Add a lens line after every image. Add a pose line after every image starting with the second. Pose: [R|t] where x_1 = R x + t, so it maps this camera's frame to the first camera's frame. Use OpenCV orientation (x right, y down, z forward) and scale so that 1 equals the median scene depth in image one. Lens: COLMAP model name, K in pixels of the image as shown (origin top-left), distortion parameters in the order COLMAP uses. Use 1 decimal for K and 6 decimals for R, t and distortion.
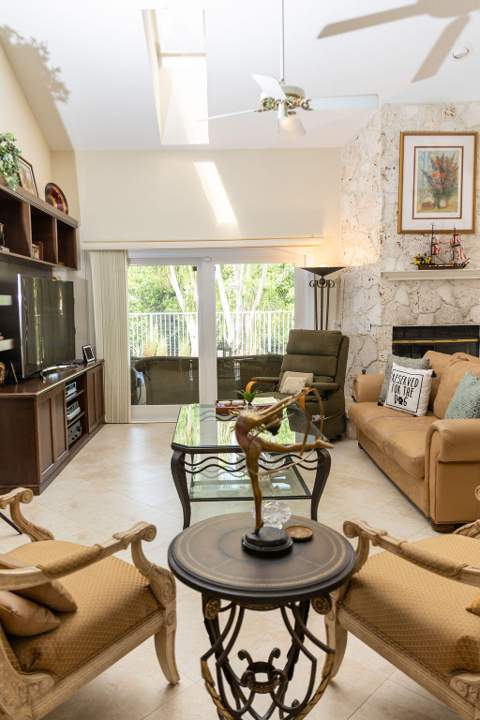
lens RADIAL K [[528.1, 0, 239.4], [0, 528.1, 342.0], [0, 0, 1]] dist [0.008009, 0.002056]
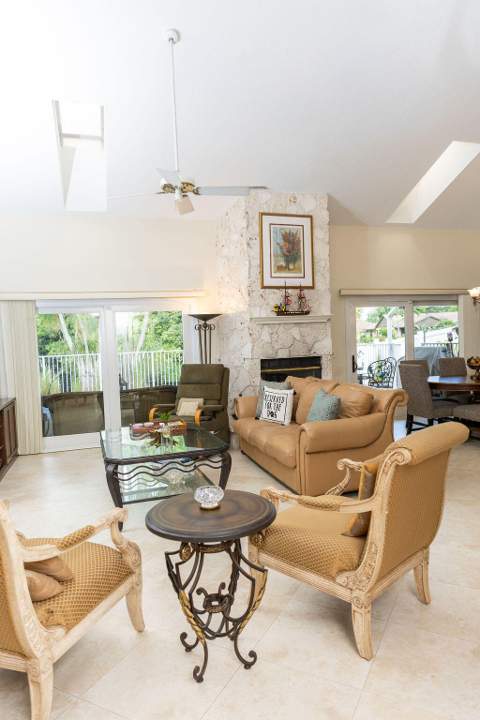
lens RADIAL K [[477.1, 0, 240.0], [0, 477.1, 360.0], [0, 0, 1]] dist [0.006021, -0.002523]
pose [[0.957336, -0.034309, 0.286932, -0.097320], [0.046105, 0.998342, -0.034456, 0.011095], [-0.285274, 0.046215, 0.957331, -0.112948]]
